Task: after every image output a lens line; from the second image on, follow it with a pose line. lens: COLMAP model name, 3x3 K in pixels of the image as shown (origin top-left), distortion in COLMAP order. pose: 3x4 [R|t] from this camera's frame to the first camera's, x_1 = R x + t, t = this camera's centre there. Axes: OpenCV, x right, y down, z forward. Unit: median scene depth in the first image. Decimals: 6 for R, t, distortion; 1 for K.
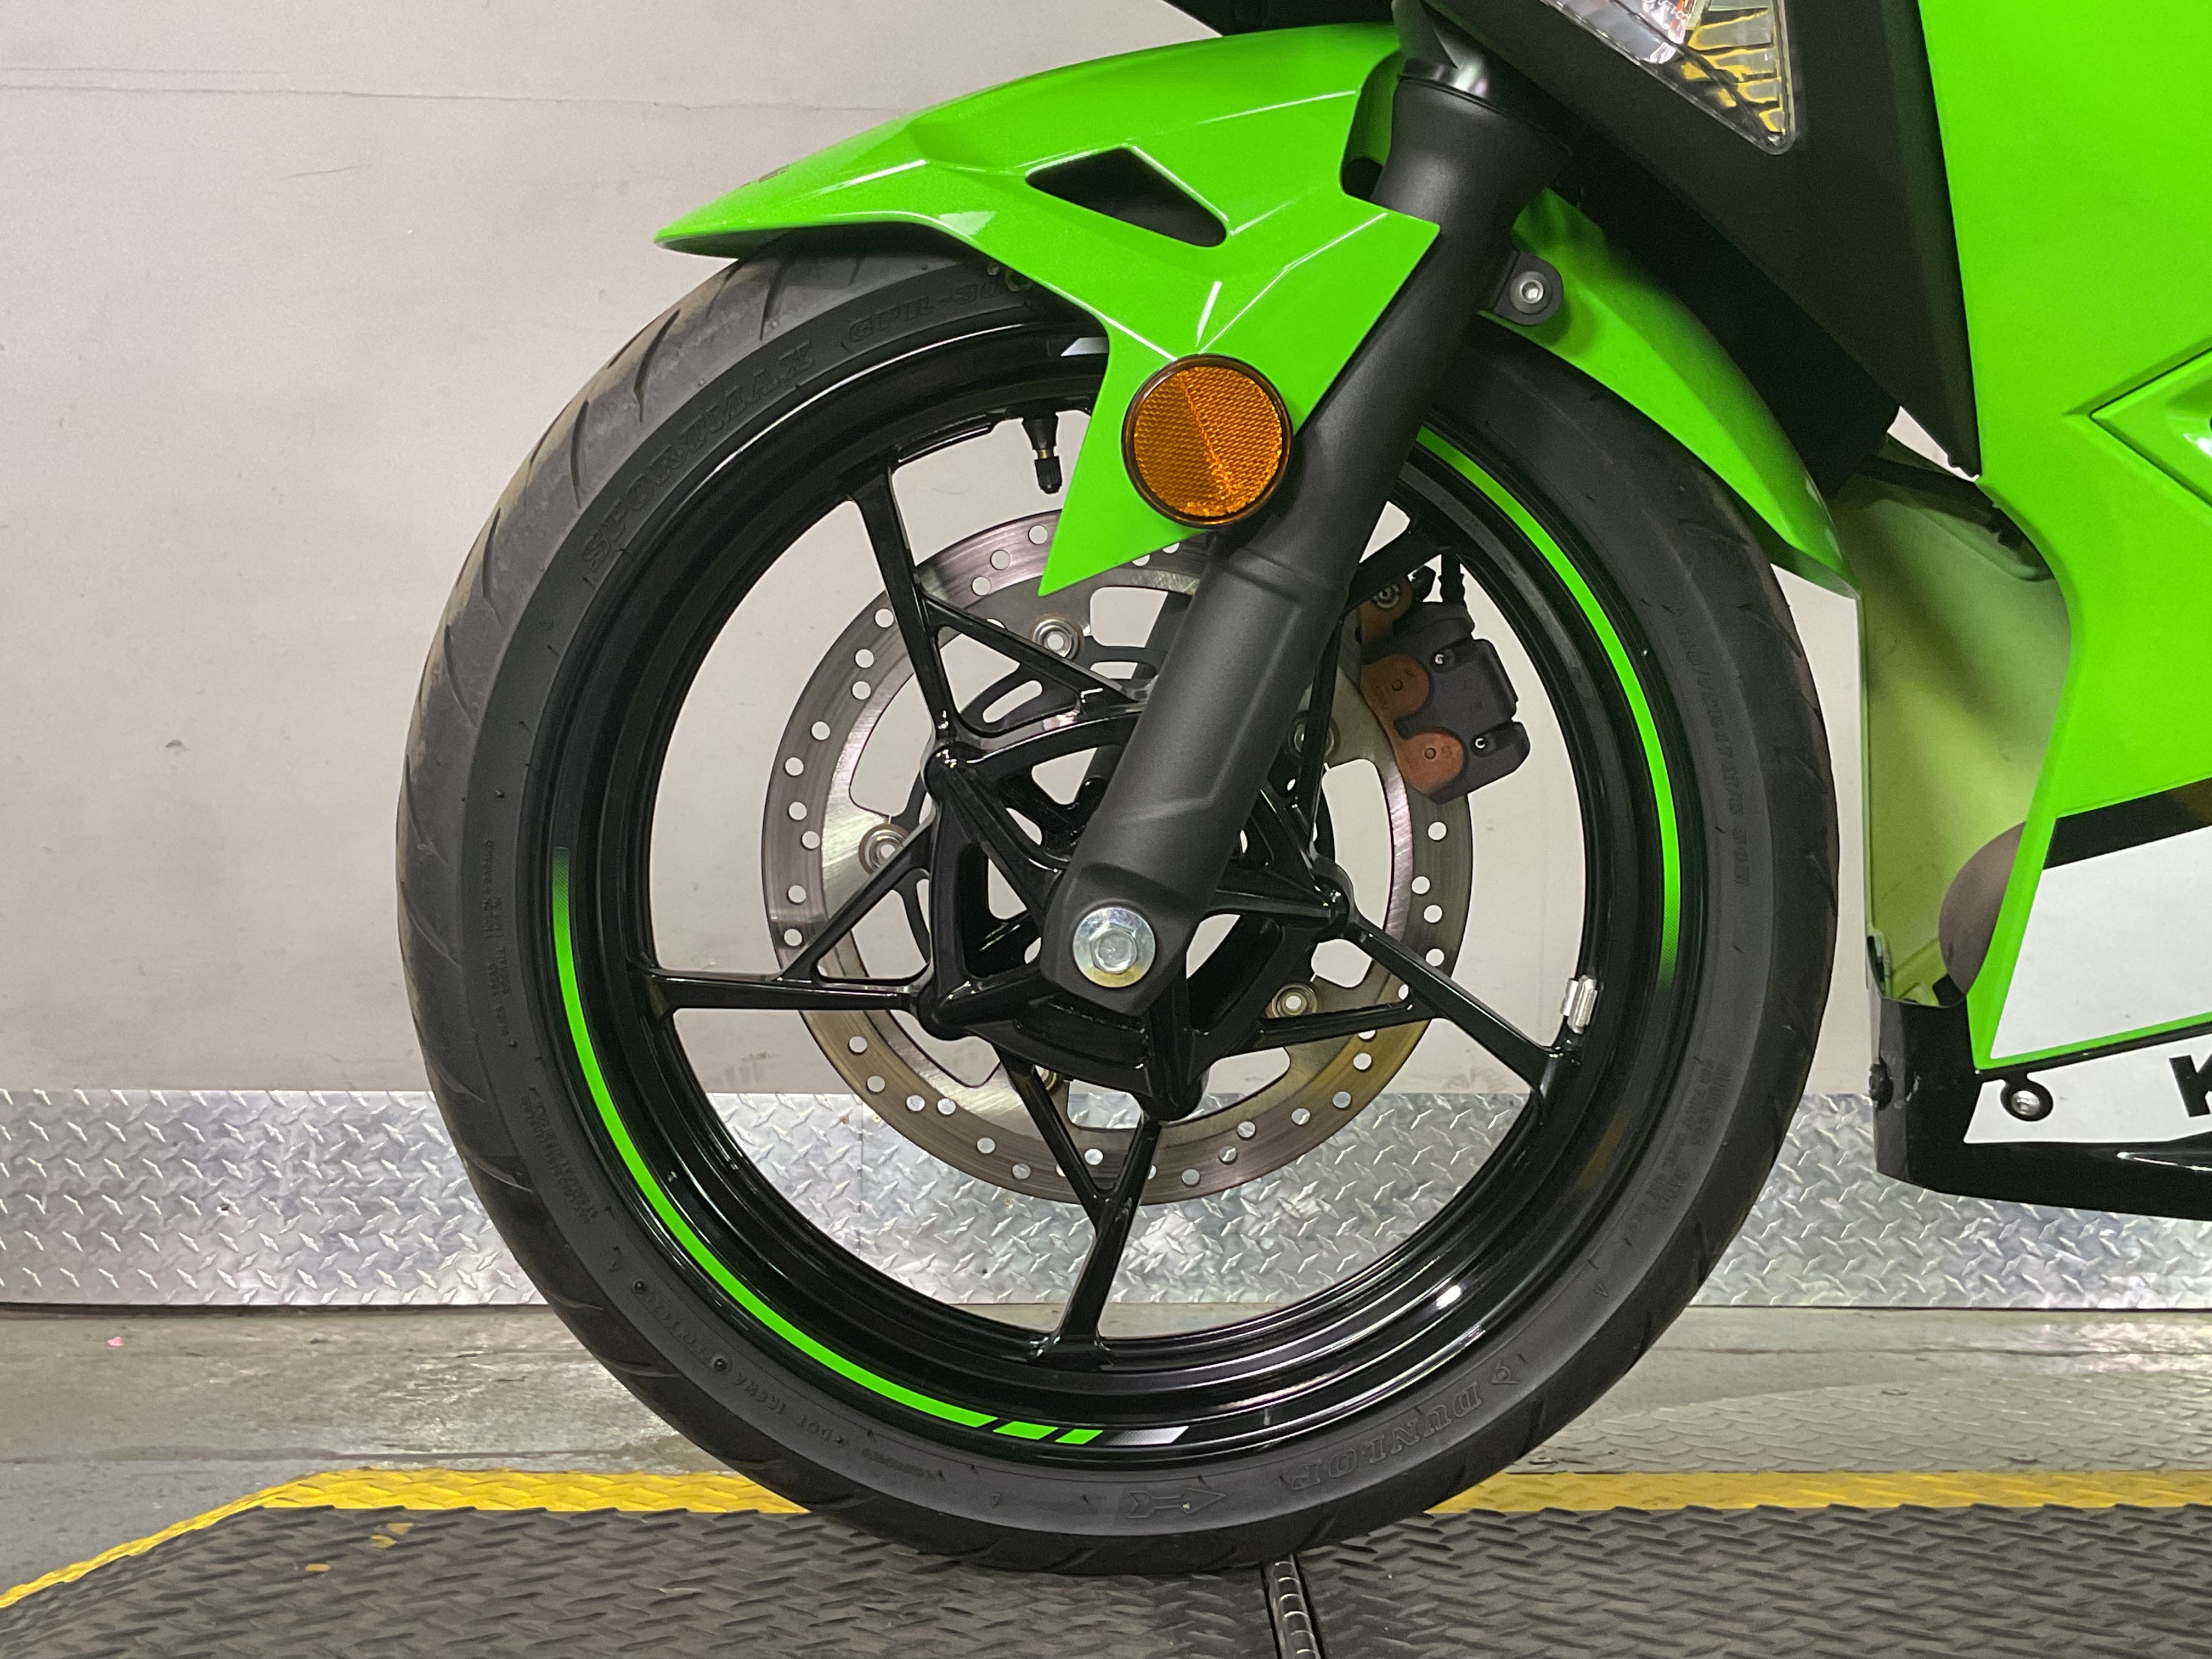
lens RADIAL K [[2450.5, 0, 1106.6], [0, 2450.5, 824.5], [0, 0, 1]] dist [0.222067, -0.591957]
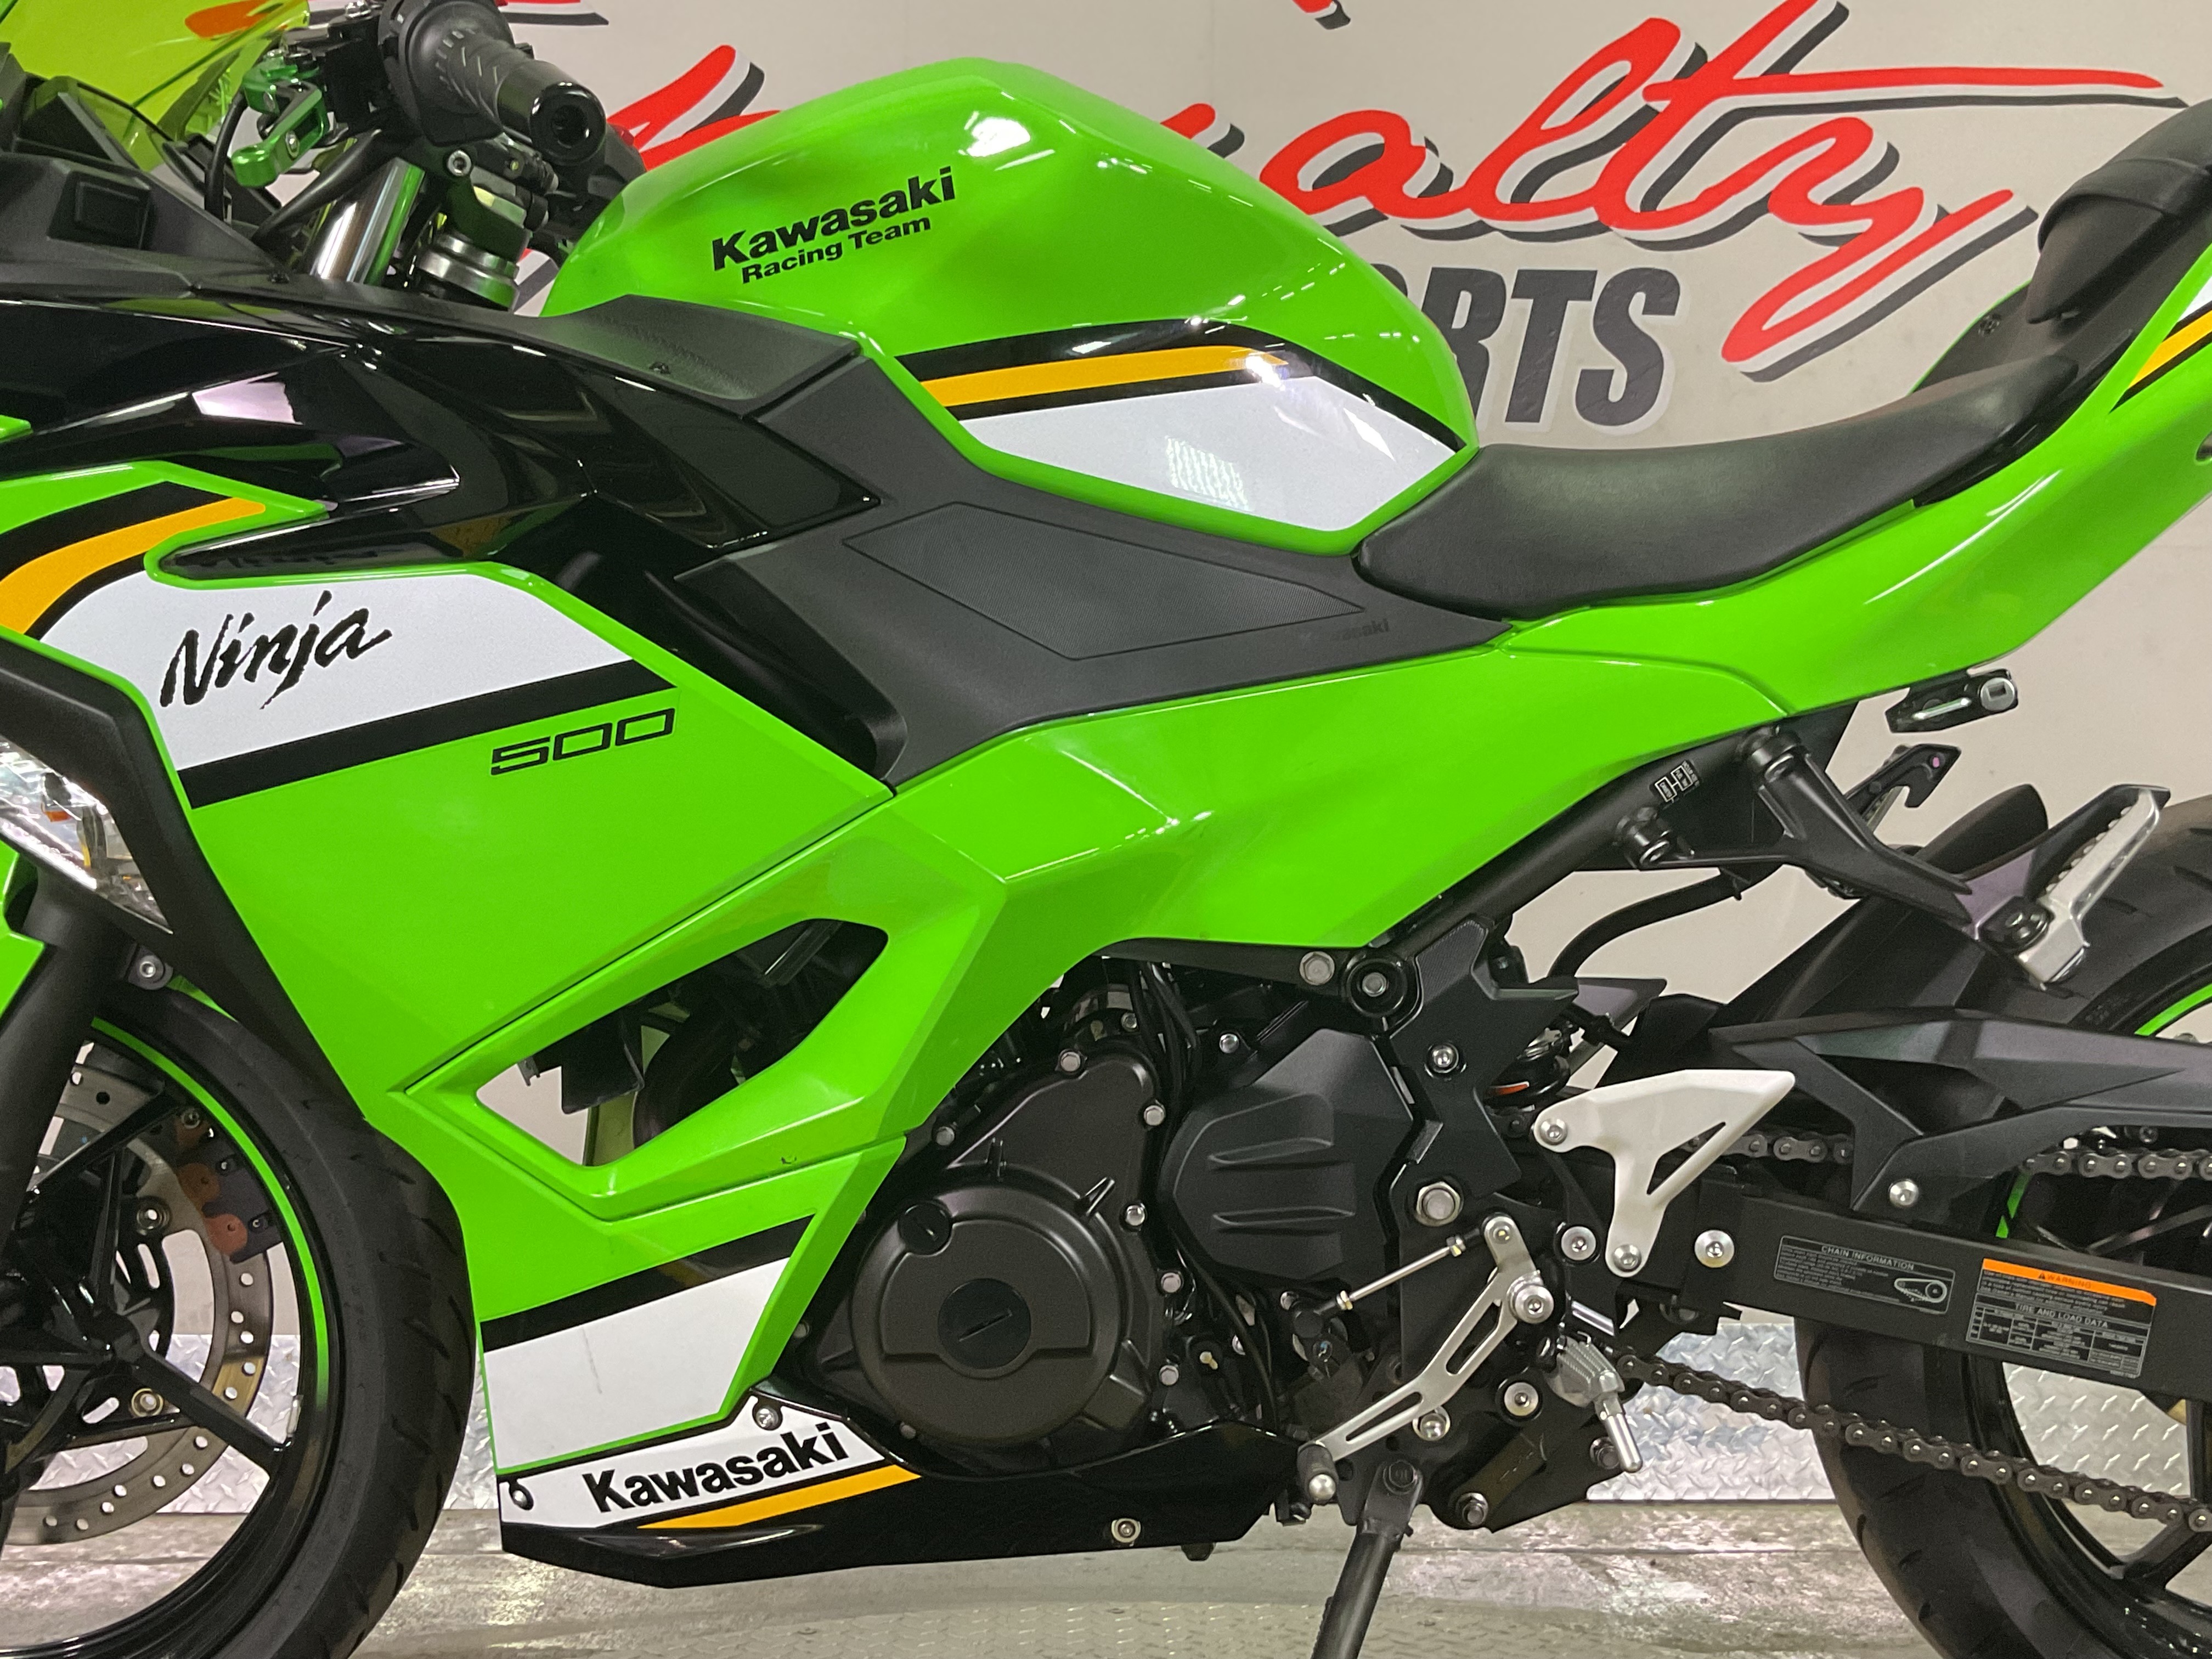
lens RADIAL K [[2334.8, 0, 1096.8], [0, 2334.8, 827.8], [0, 0, 1]] dist [0.142257, -0.319282]
pose [[0.999743, 0.001116, 0.022657, 0.632301], [-0.000148, 0.999089, -0.042676, -0.211879], [-0.022684, 0.042662, 0.998832, -0.402406]]
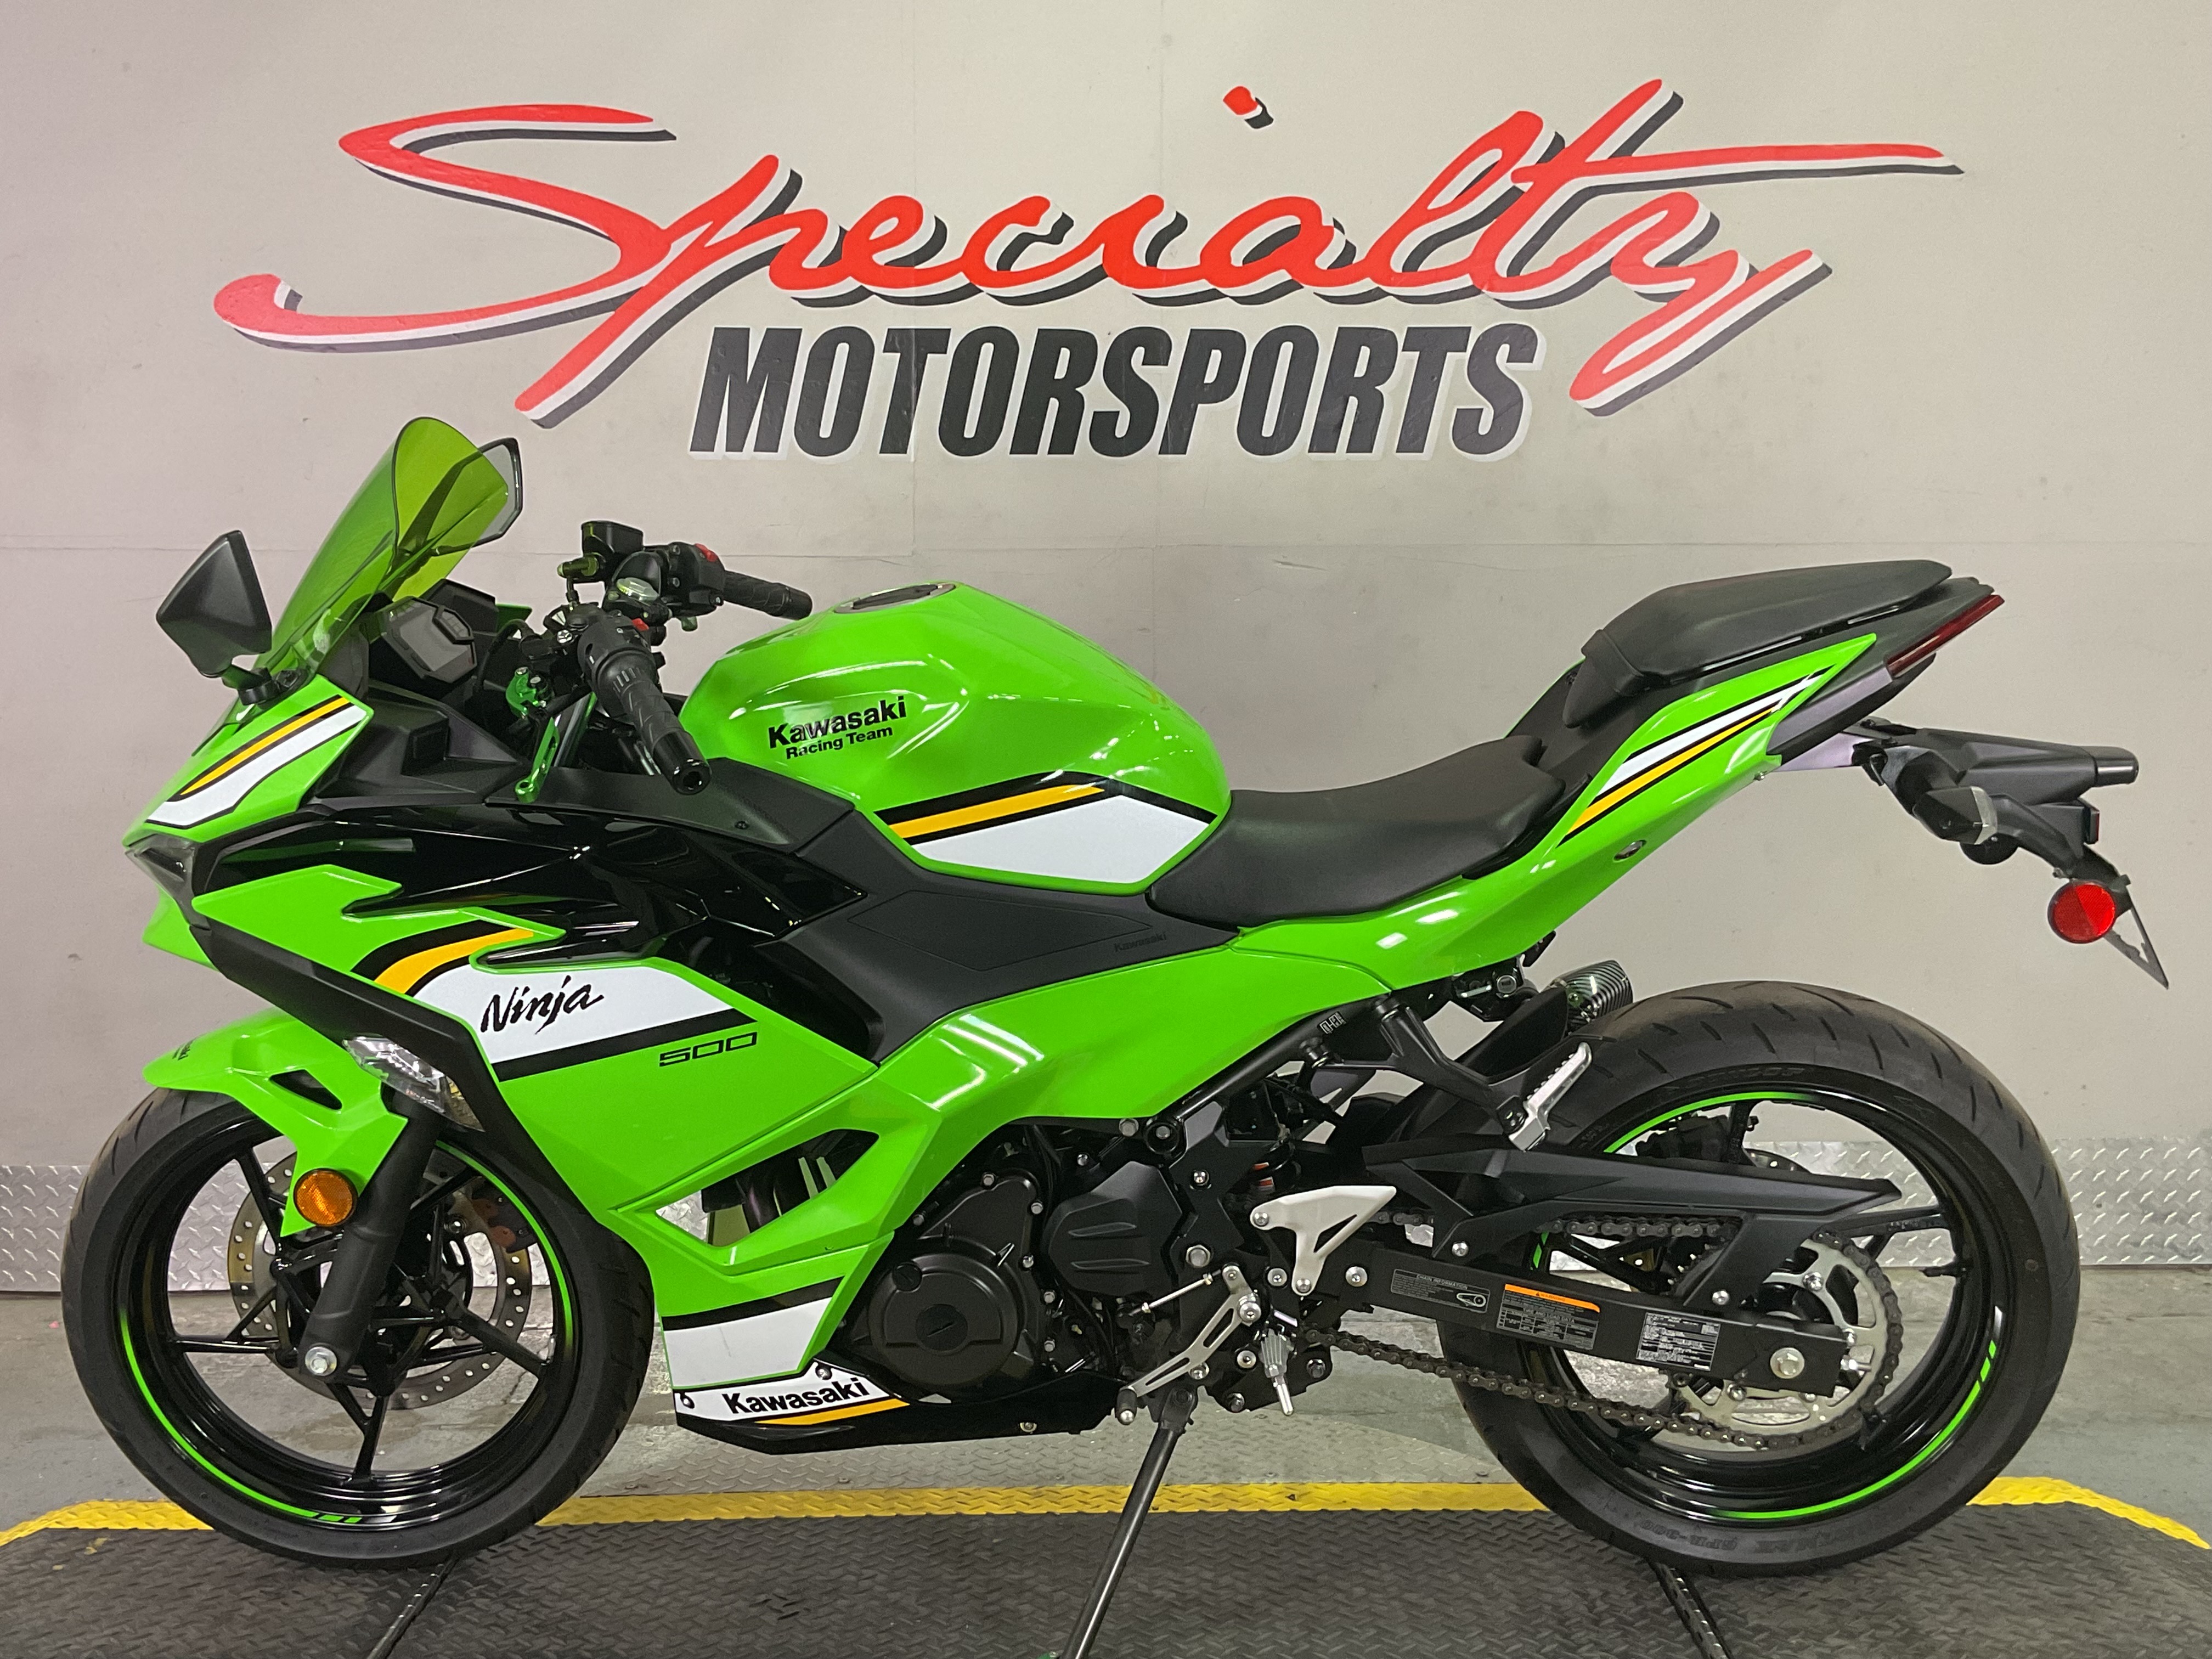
lens RADIAL K [[2334.8, 0, 1096.8], [0, 2334.8, 827.8], [0, 0, 1]] dist [0.142257, -0.319282]
pose [[0.999819, -0.013537, -0.013375, 0.779205], [0.015087, 0.992215, 0.123622, -0.727309], [0.011597, -0.123801, 0.992239, -1.268058]]
